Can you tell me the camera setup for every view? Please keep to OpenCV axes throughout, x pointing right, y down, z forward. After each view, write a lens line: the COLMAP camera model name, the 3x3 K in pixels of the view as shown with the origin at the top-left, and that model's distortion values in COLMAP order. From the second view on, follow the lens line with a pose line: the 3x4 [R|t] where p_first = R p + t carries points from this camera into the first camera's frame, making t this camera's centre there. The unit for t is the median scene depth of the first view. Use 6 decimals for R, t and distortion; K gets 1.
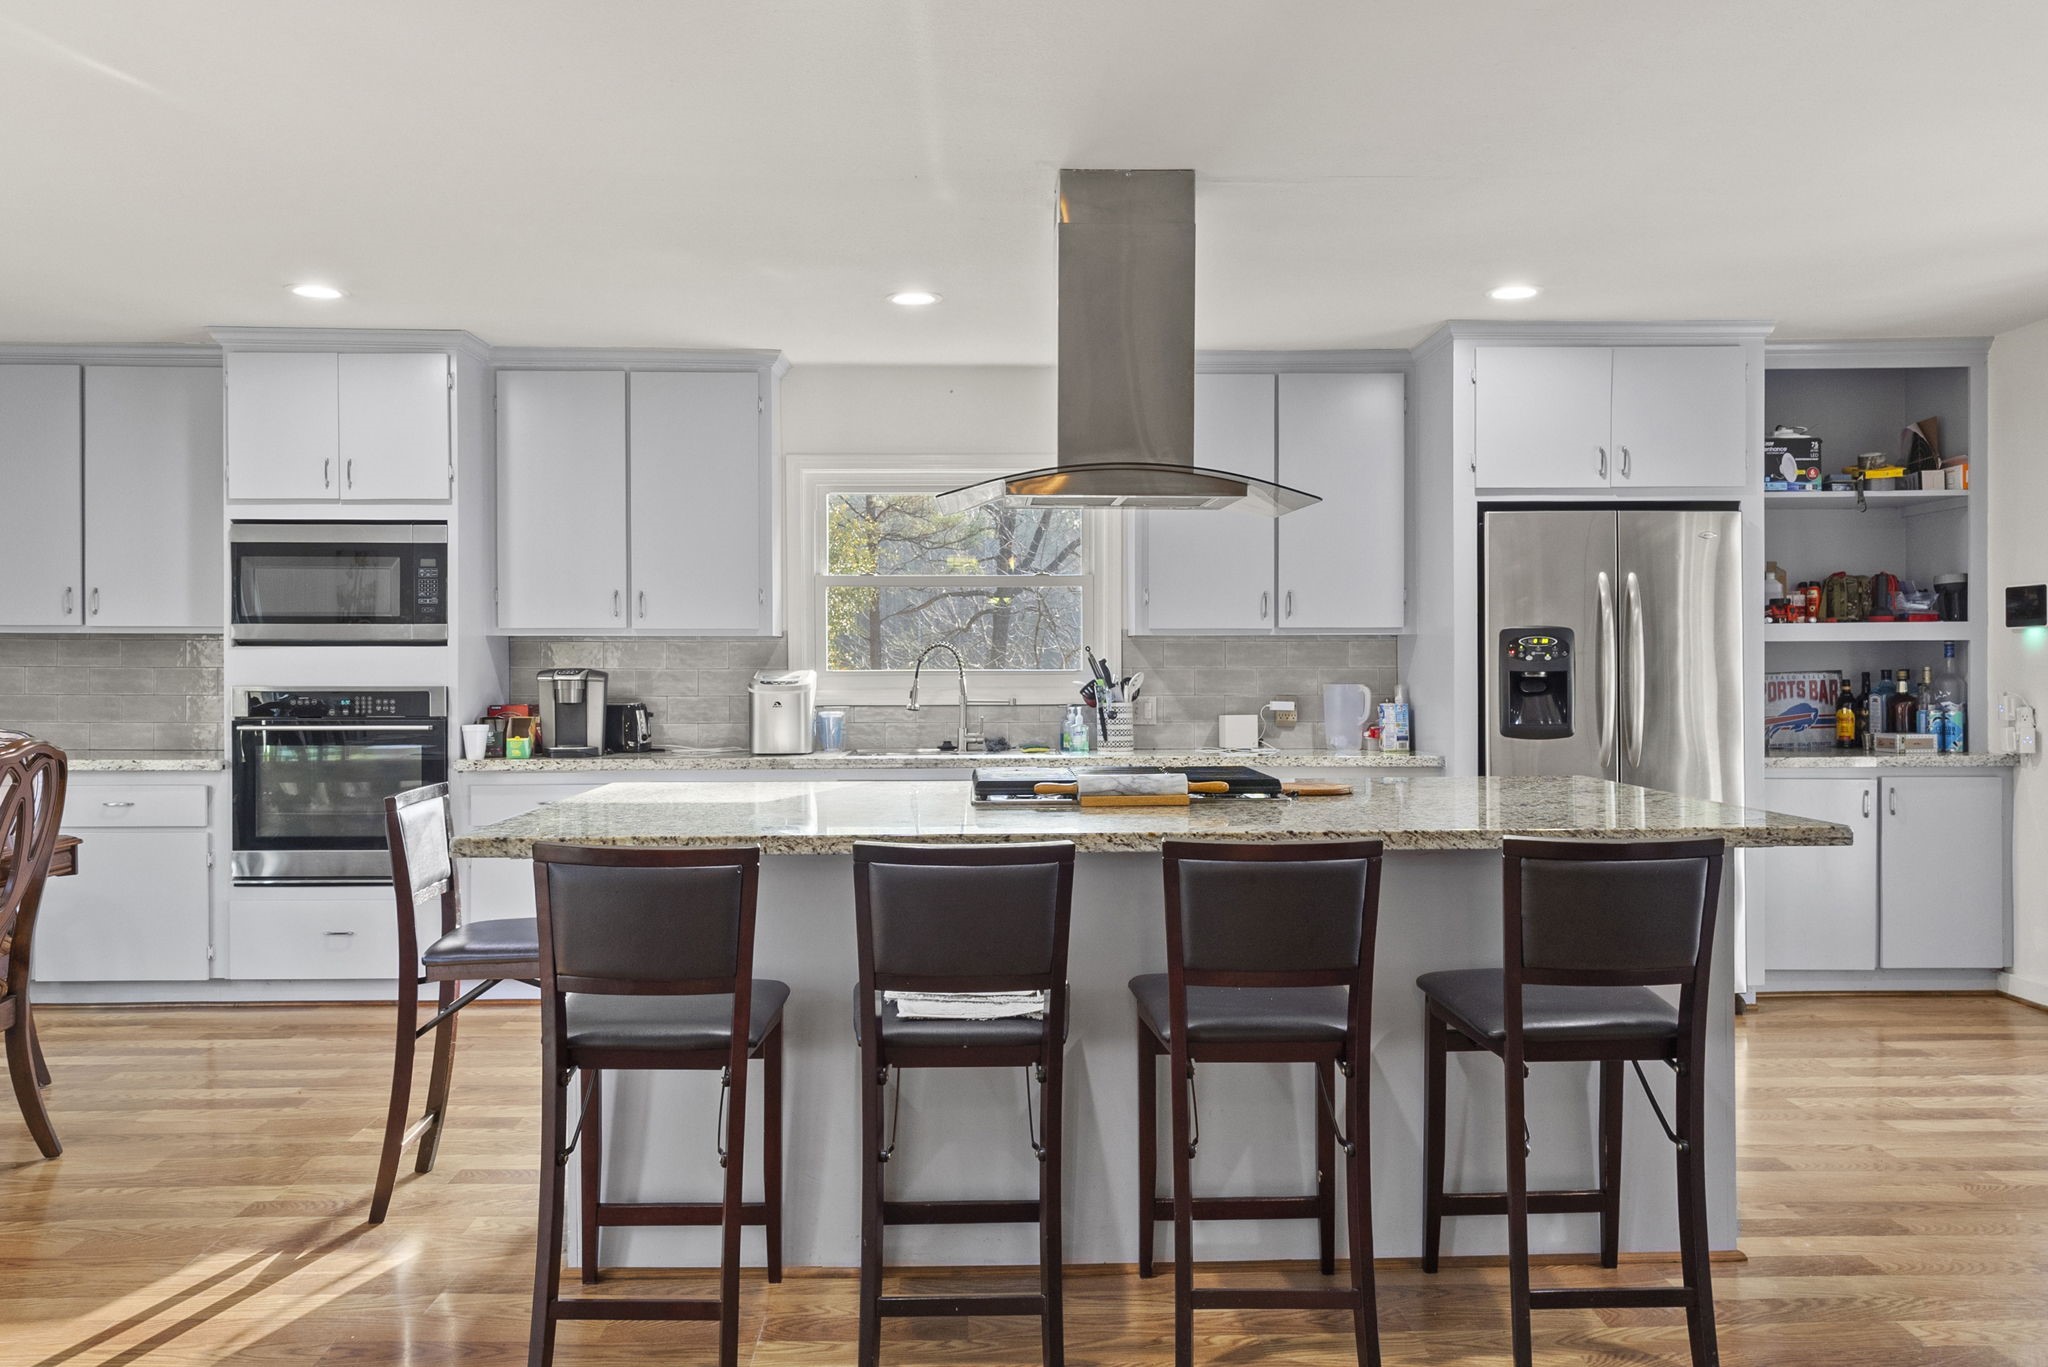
lens RADIAL K [[1564.4, 0, 1012.0], [0, 1564.4, 669.6], [0, 0, 1]] dist [0.026214, -0.023783]
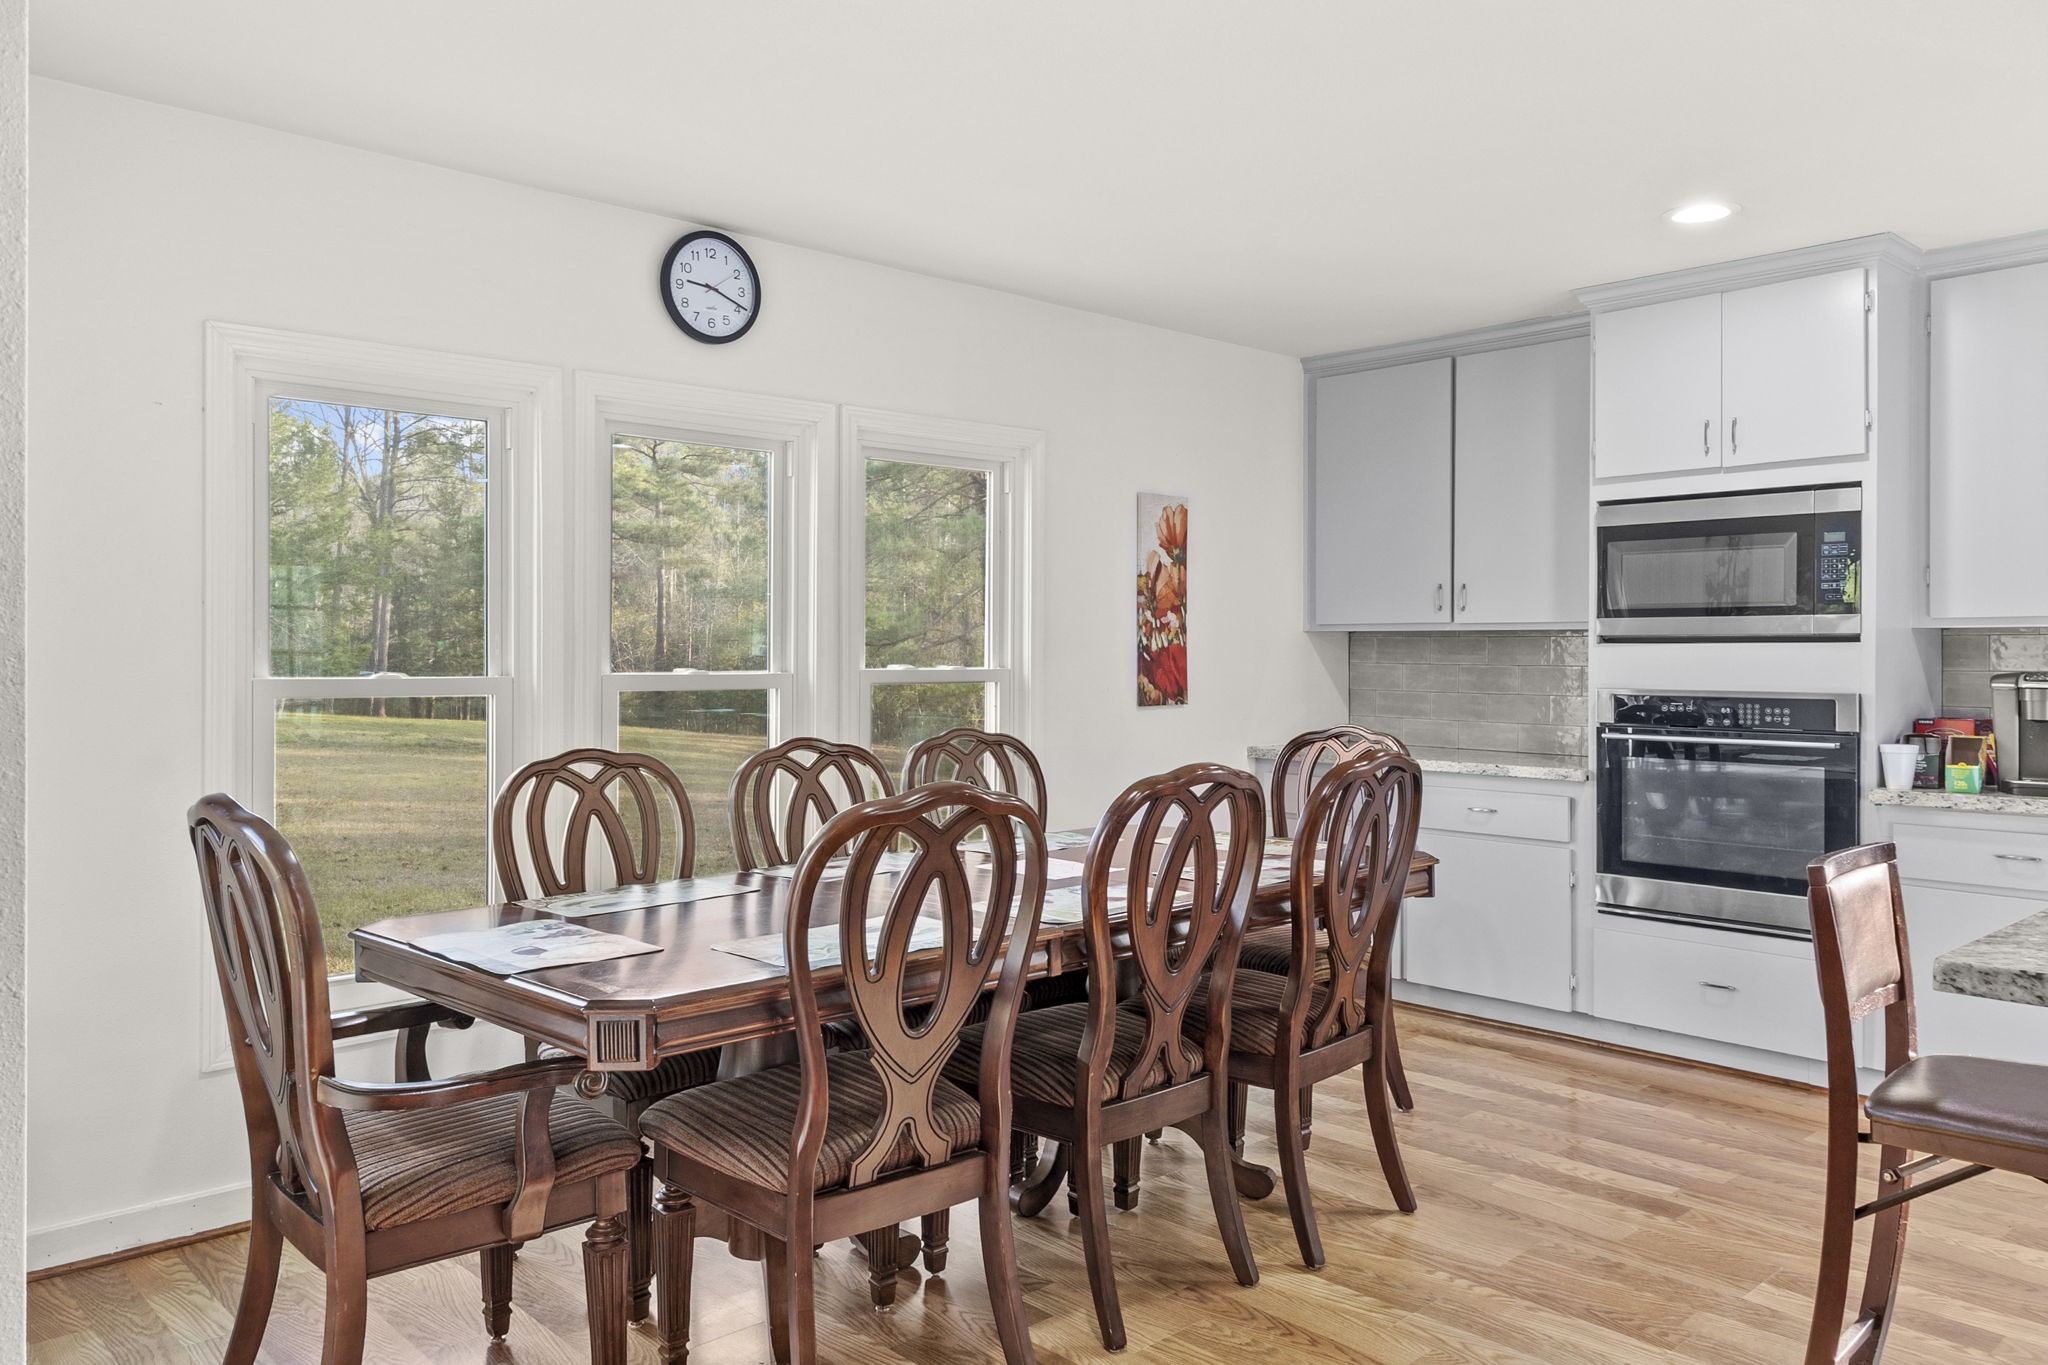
lens RADIAL K [[1564.4, 0, 1012.0], [0, 1564.4, 668.6], [0, 0, 1]] dist [0.026214, -0.023783]
pose [[0.684951, 0.007166, -0.728554, -0.076695], [-0.004158, 0.999974, 0.005927, -0.004645], [0.728577, -0.001031, 0.684963, 0.152057]]
